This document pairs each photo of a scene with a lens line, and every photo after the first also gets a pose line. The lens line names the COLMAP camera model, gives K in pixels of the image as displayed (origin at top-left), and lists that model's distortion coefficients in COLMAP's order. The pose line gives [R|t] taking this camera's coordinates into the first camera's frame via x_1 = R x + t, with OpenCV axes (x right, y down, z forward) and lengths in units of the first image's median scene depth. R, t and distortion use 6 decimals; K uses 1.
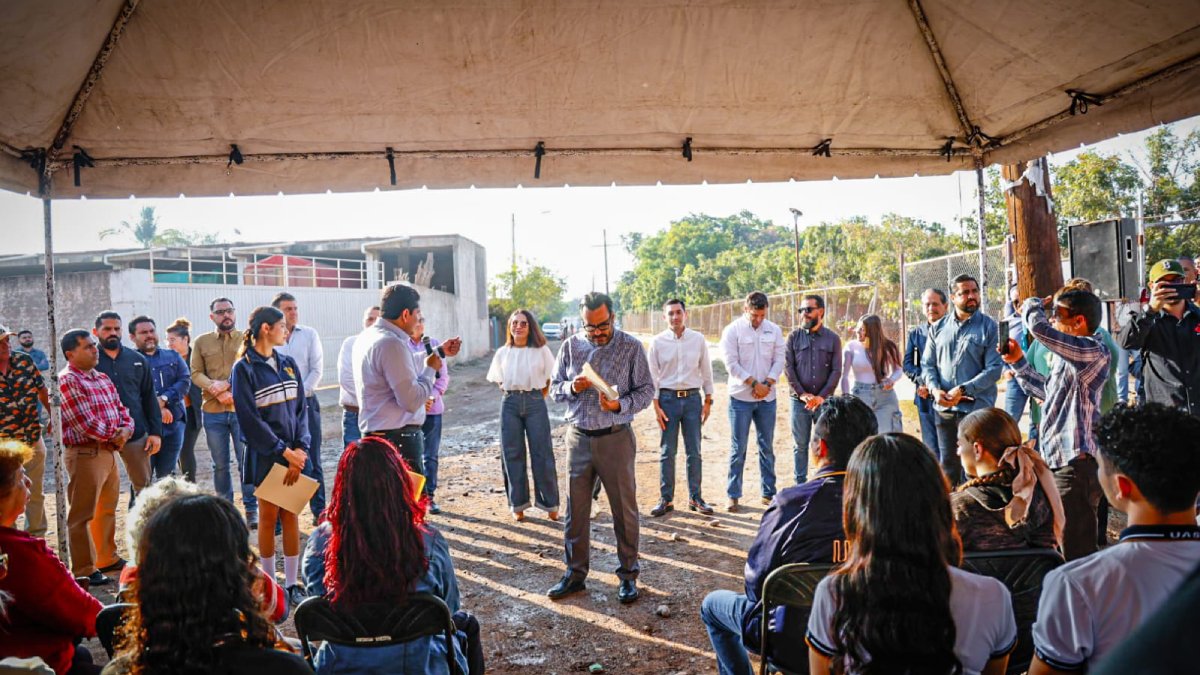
lens RADIAL K [[820.1, 0, 600.0], [0, 820.1, 337.5], [0, 0, 1]] dist [-0.087020, 0.069073]
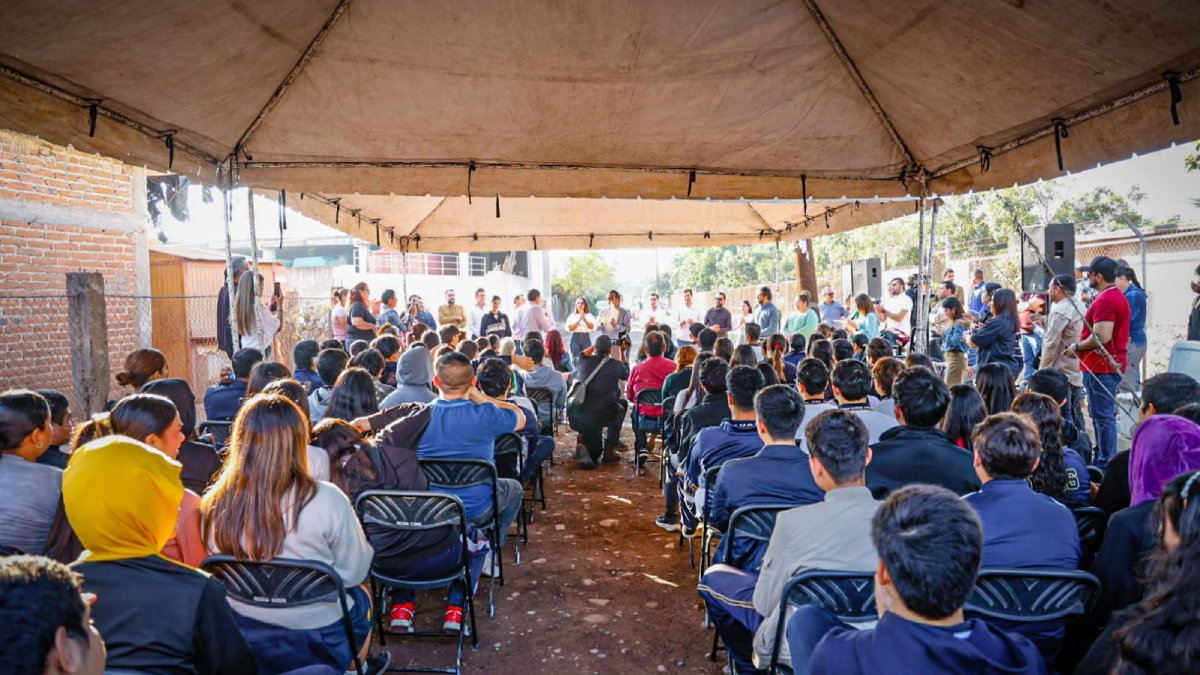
lens RADIAL K [[820.1, 0, 600.0], [0, 820.1, 337.5], [0, 0, 1]] dist [-0.087020, 0.069073]
pose [[0.997554, 0.022517, -0.066173, 0.010881], [-0.020674, 0.999383, 0.028404, 0.001258], [0.066771, -0.026967, 0.997404, -0.132355]]
